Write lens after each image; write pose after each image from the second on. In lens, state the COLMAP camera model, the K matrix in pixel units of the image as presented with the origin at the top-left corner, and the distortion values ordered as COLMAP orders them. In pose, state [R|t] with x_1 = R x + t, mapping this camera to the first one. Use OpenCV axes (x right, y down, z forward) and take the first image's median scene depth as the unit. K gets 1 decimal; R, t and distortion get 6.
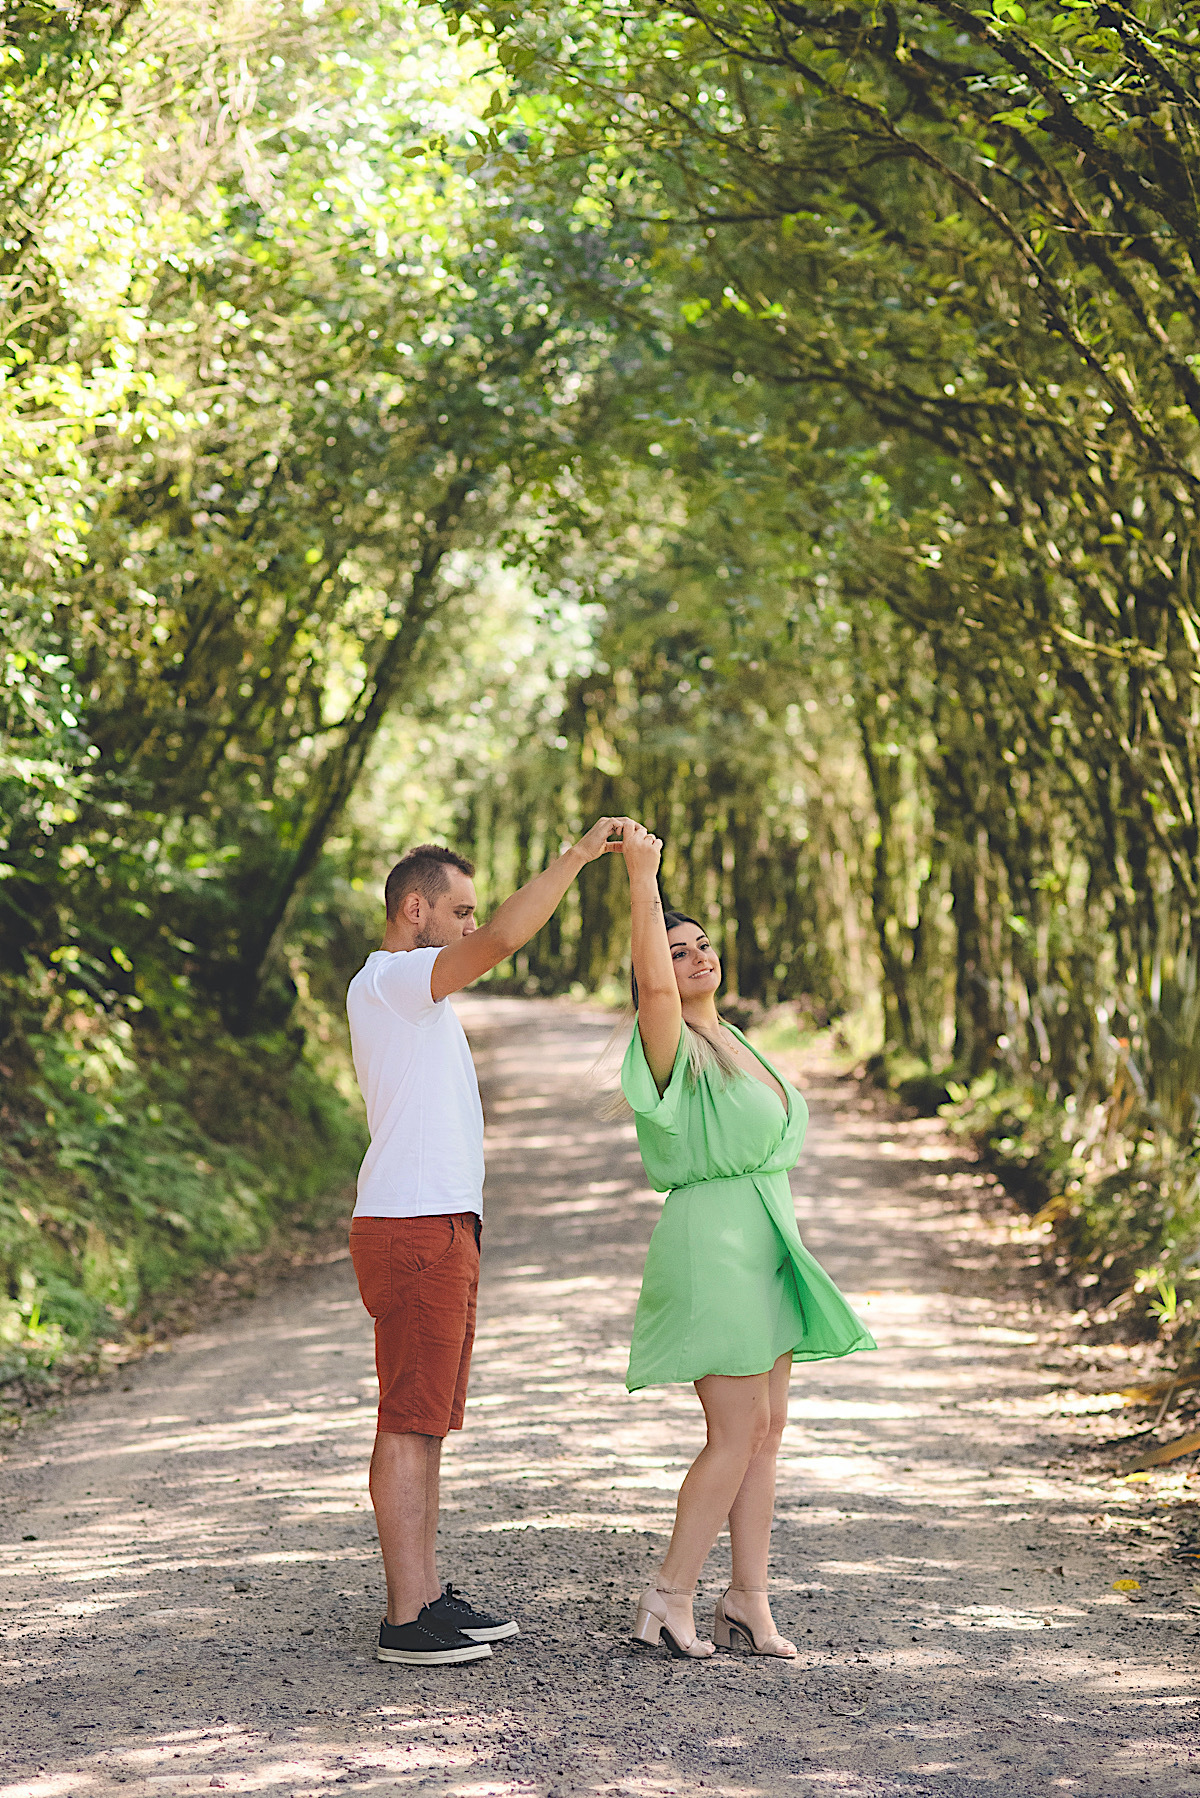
lens RADIAL K [[4446.4, 0, 602.9], [0, 4446.4, 896.8], [0, 0, 1]] dist [-0.074315, -0.809556]
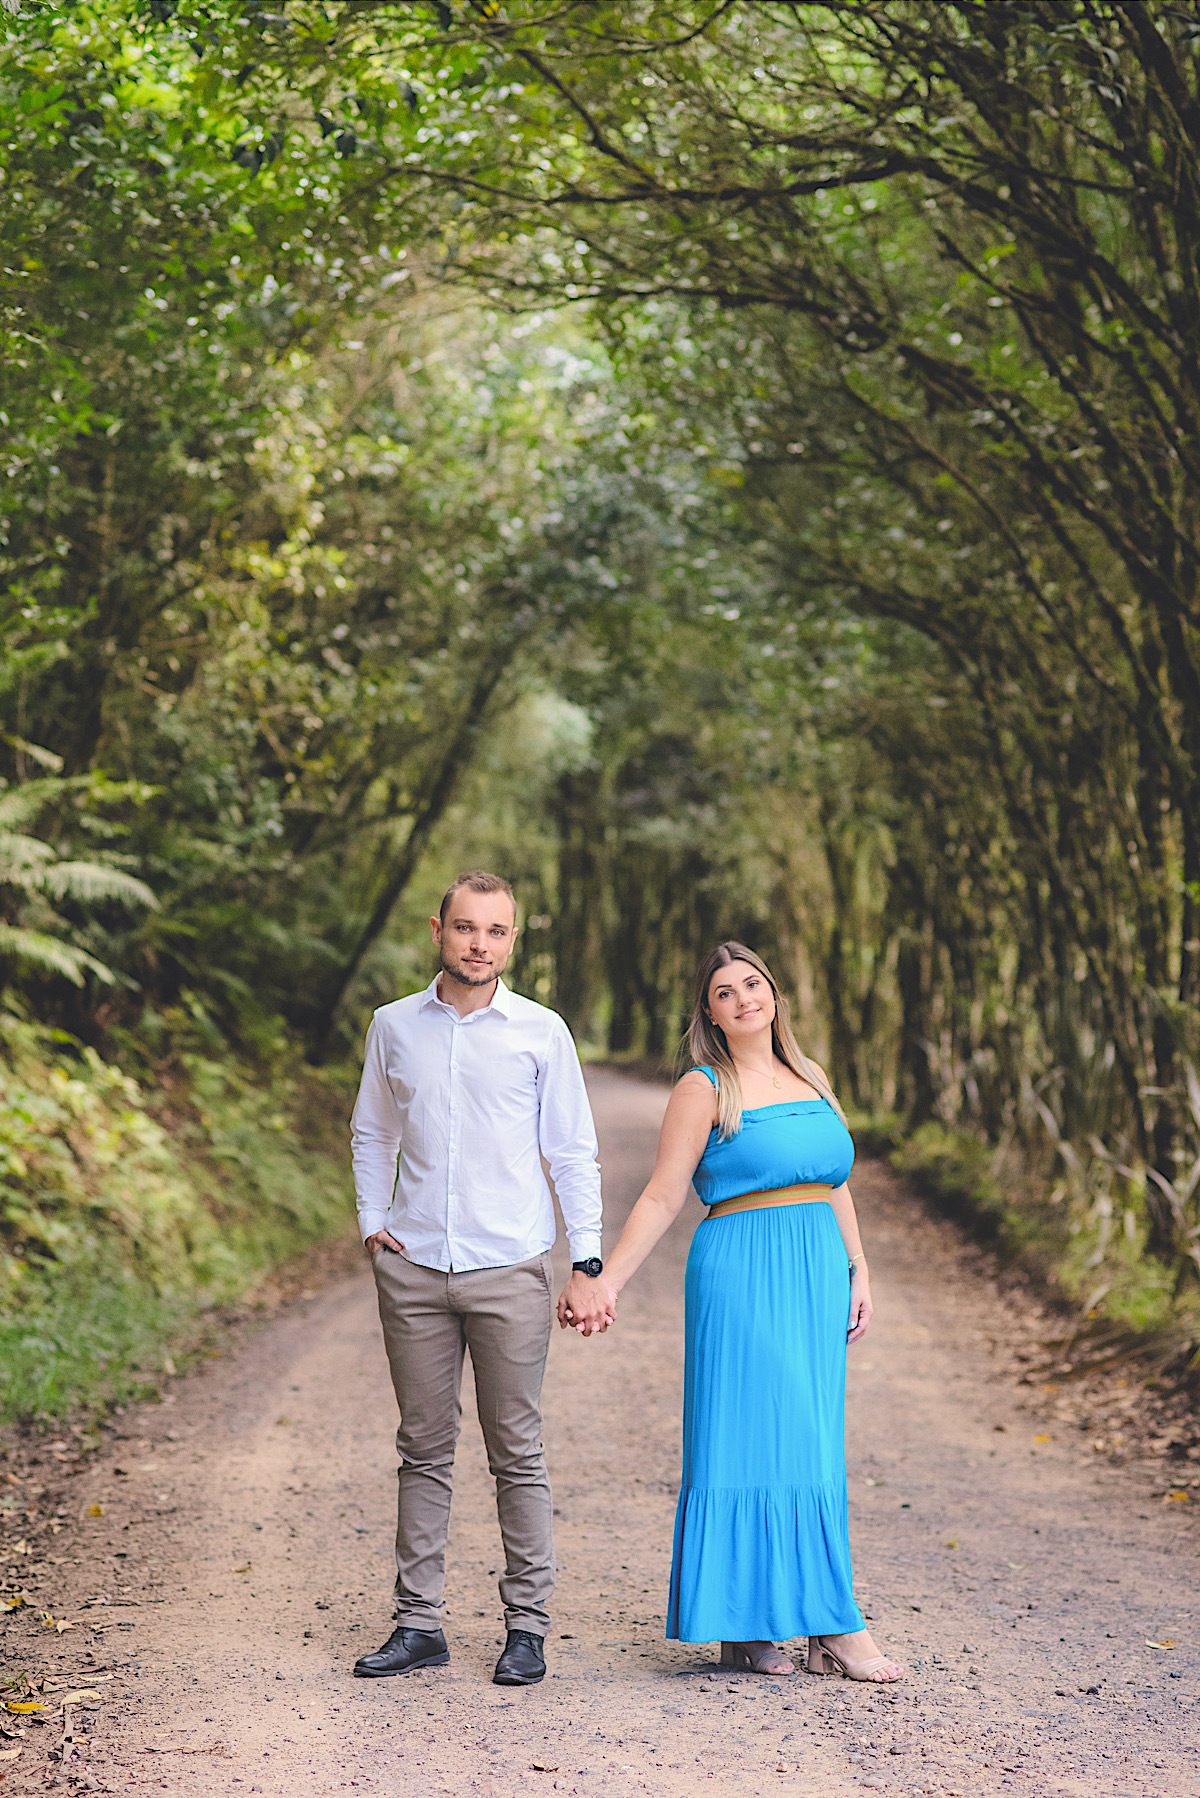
lens RADIAL K [[3975.9, 0, 602.3], [0, 3975.9, 765.9], [0, 0, 1]] dist [0.025825, 0.003015]
pose [[0.999164, 0.040643, 0.004379, -0.016014], [-0.040378, 0.997964, -0.049374, 0.000001], [-0.006377, 0.049155, 0.998771, -0.124096]]
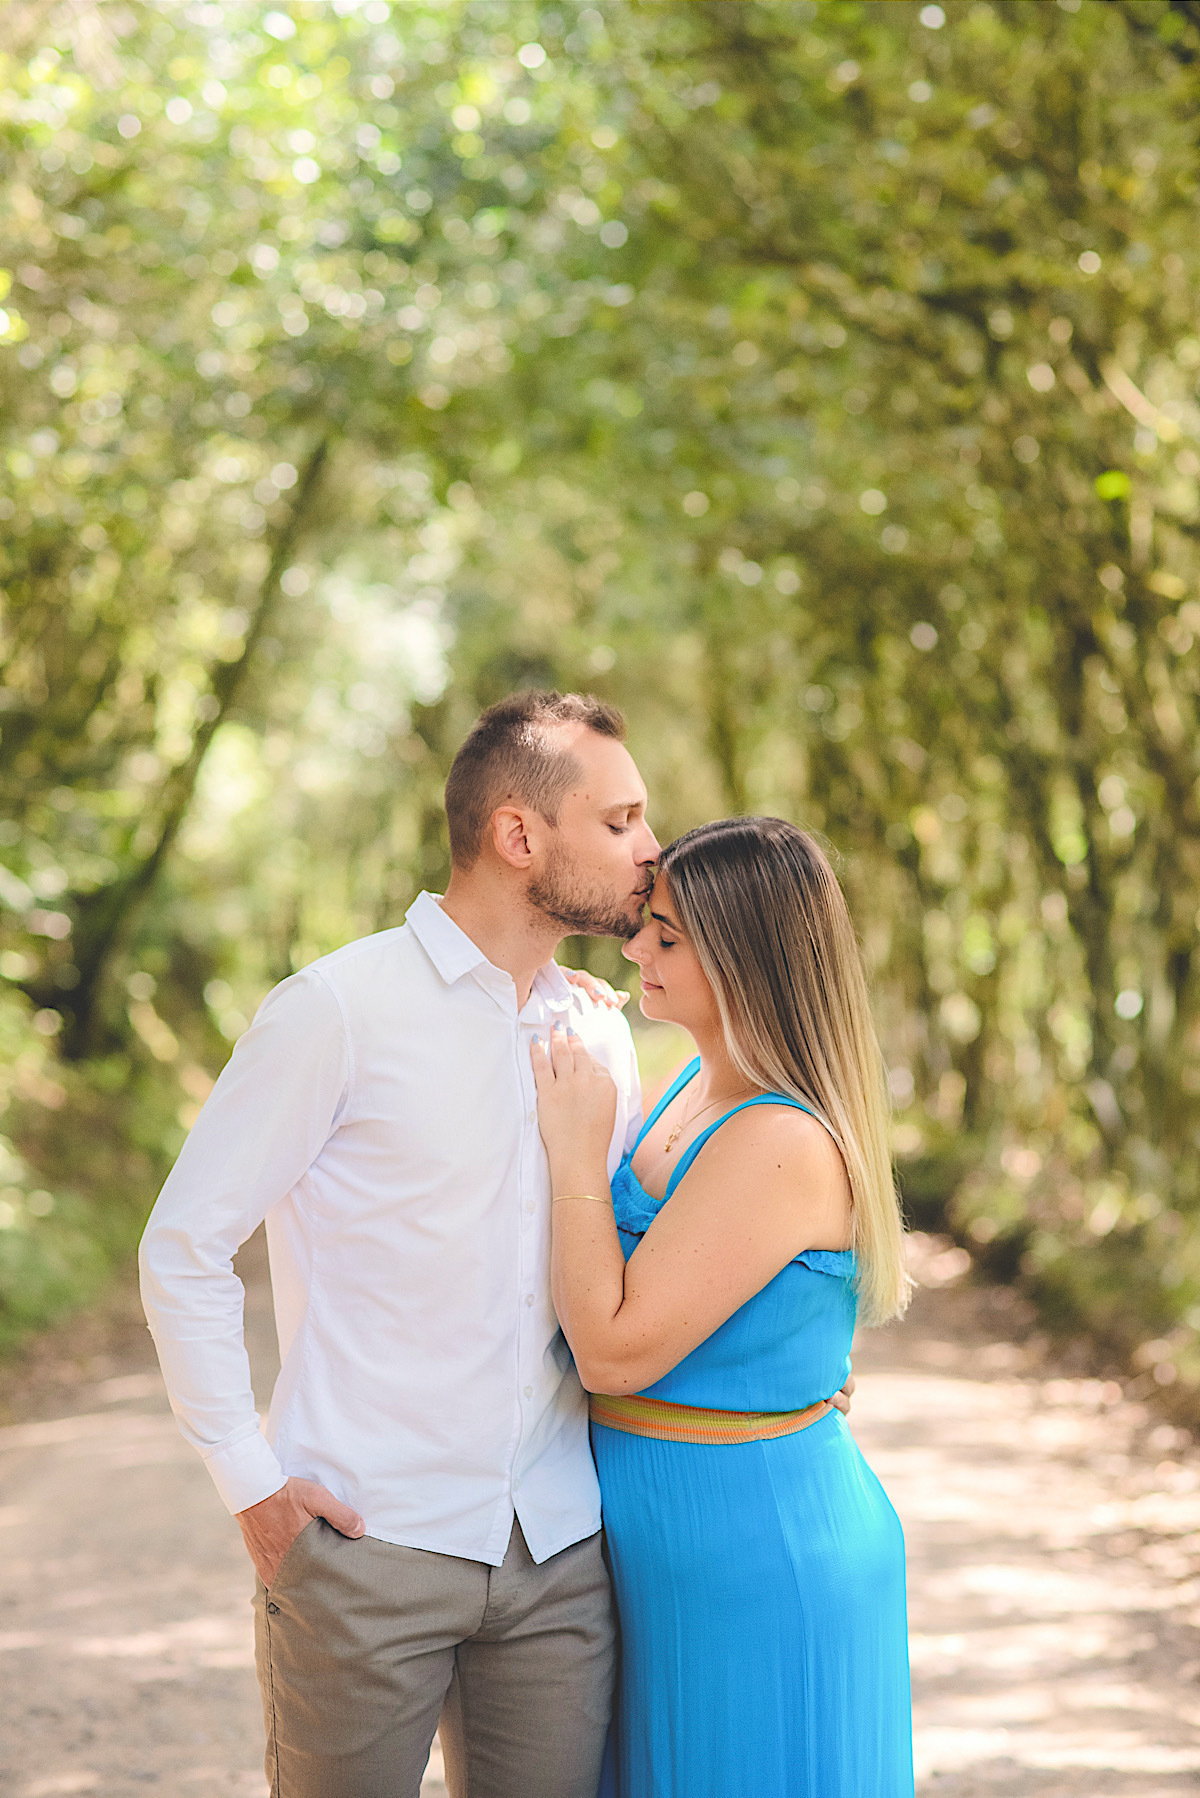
lens RADIAL K [[4384.4, 0, 599.3], [0, 4384.4, 890.0], [0, 0, 1]] dist [0.011747, -1.040979]
pose [[0.999255, -0.000006, 0.038585, -0.012365], [0.000277, 0.999975, -0.007014, 0.002649], [-0.038584, 0.007020, 0.999231, 0.132312]]
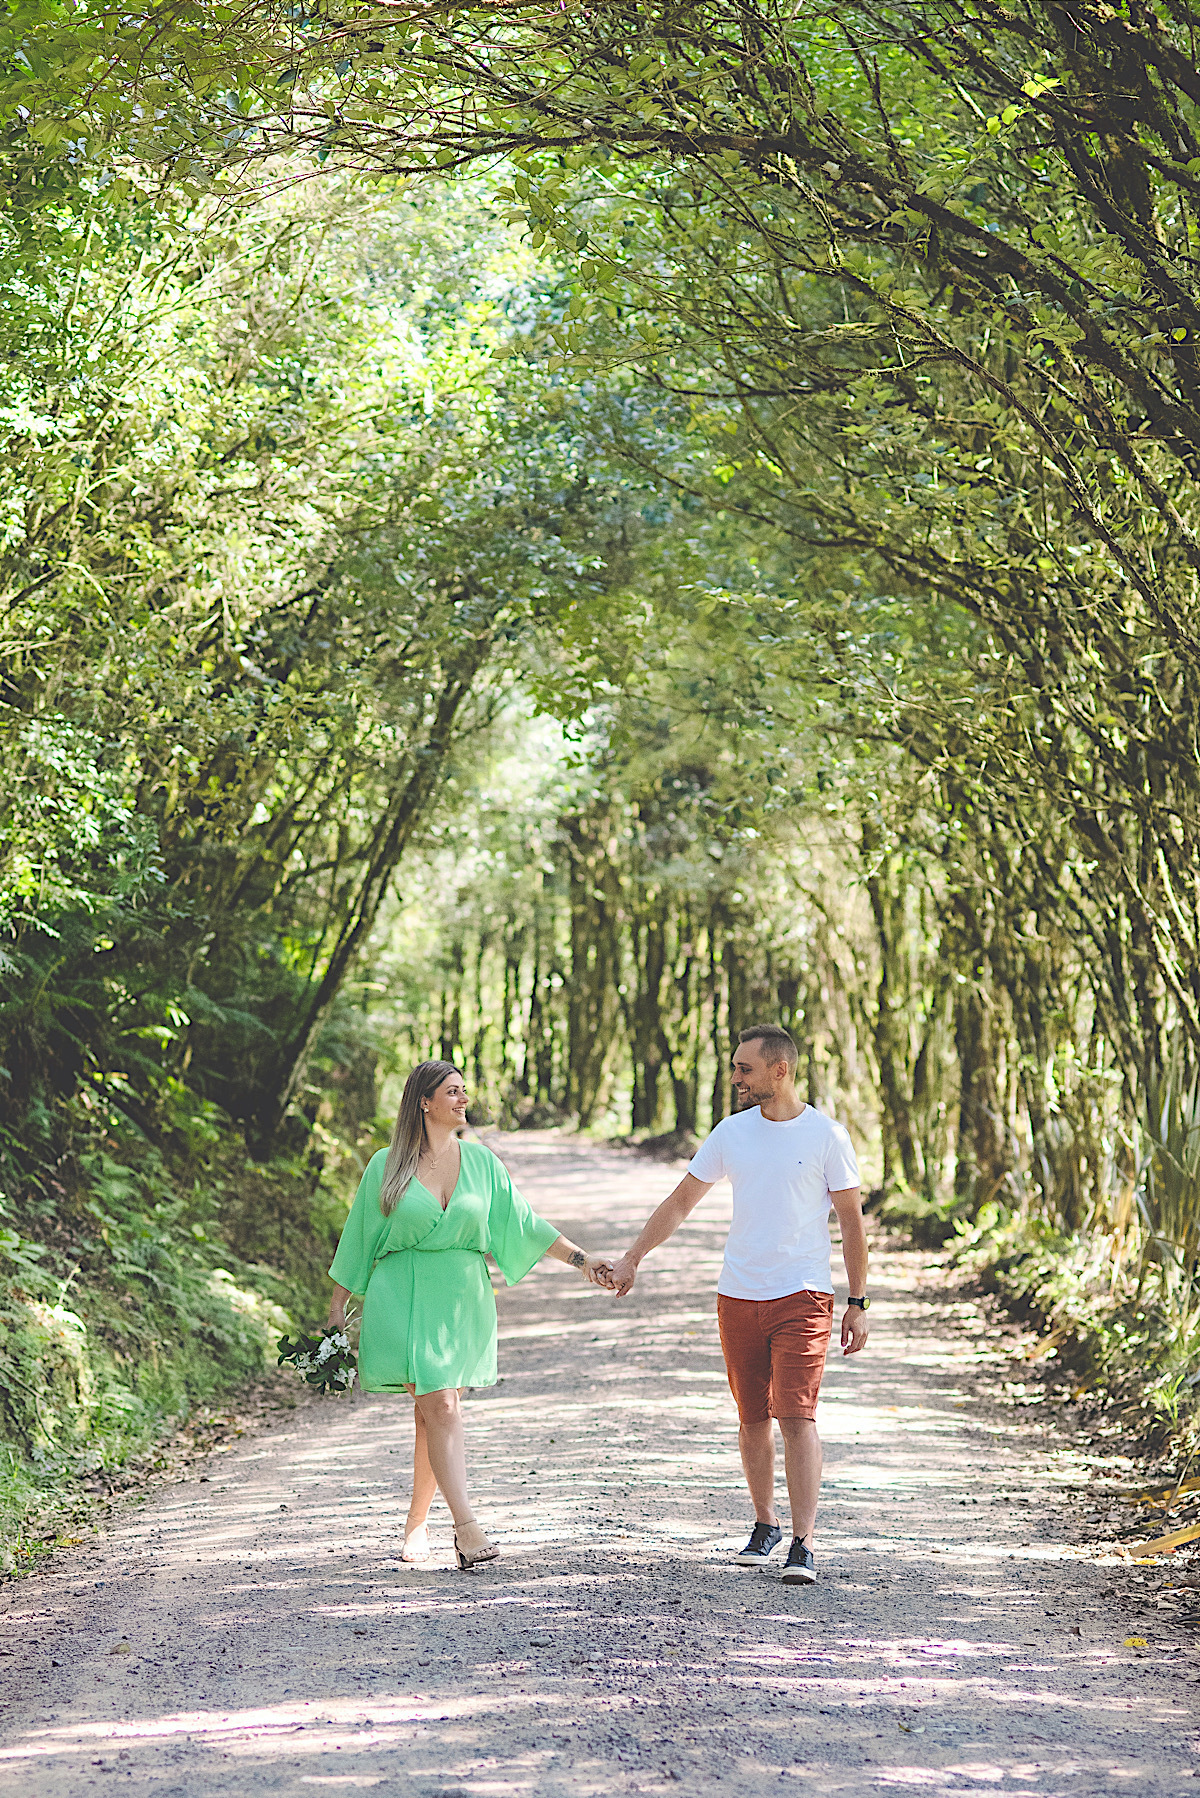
lens RADIAL K [[4538.8, 0, 557.7], [0, 4538.8, 898.9], [0, 0, 1]] dist [0.015637, -1.051810]
pose [[0.999906, 0.011033, -0.008201, -0.008153], [-0.011261, 0.999537, -0.028272, 0.000158], [0.007885, 0.028362, 0.999567, -0.059174]]
